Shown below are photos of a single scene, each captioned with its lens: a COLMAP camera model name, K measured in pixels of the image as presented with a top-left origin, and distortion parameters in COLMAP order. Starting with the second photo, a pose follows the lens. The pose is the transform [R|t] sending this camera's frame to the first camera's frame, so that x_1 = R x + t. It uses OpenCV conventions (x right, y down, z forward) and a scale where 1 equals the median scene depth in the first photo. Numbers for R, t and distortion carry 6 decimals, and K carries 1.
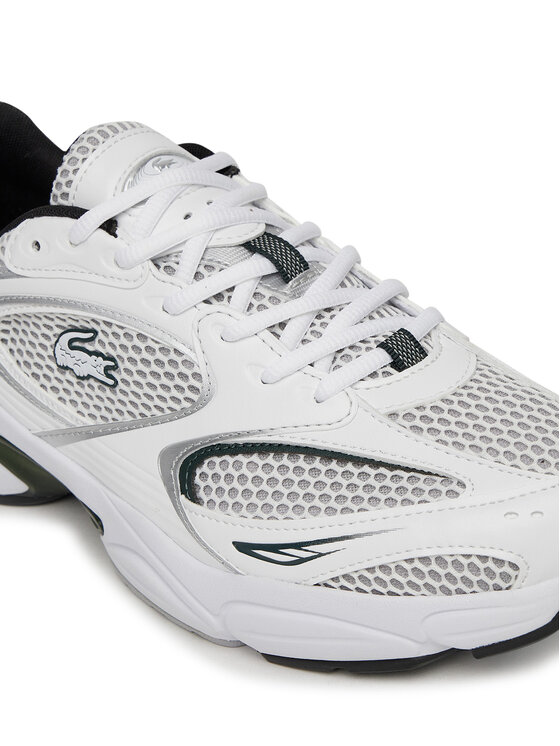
lens RADIAL K [[1918.2, 0, 280.0], [0, 1918.2, 373.0], [0, 0, 1]] dist [-0.242302, -0.023859]
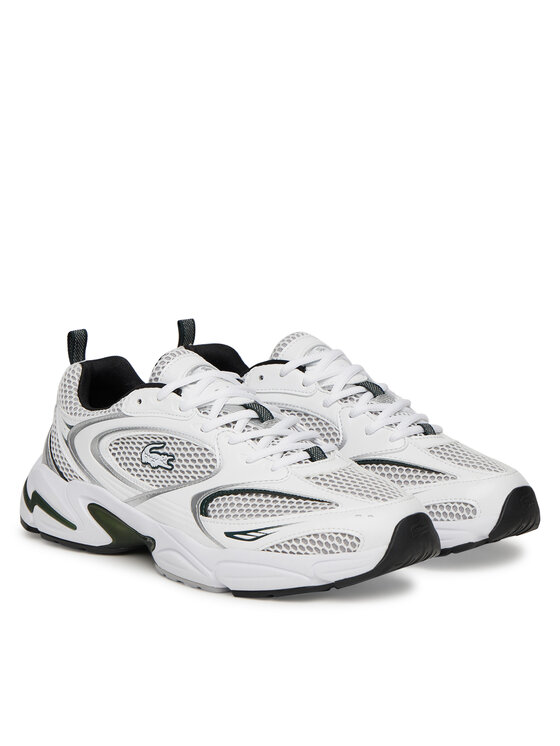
lens RADIAL K [[2049.2, 0, 280.0], [0, 2049.2, 373.0], [0, 0, 1]] dist [-0.081714, -0.139403]
pose [[0.994899, 0.100858, -0.001735, 0.020568], [-0.096455, 0.946150, -0.309026, 0.580109], [-0.029526, 0.307617, 0.951052, -1.102834]]
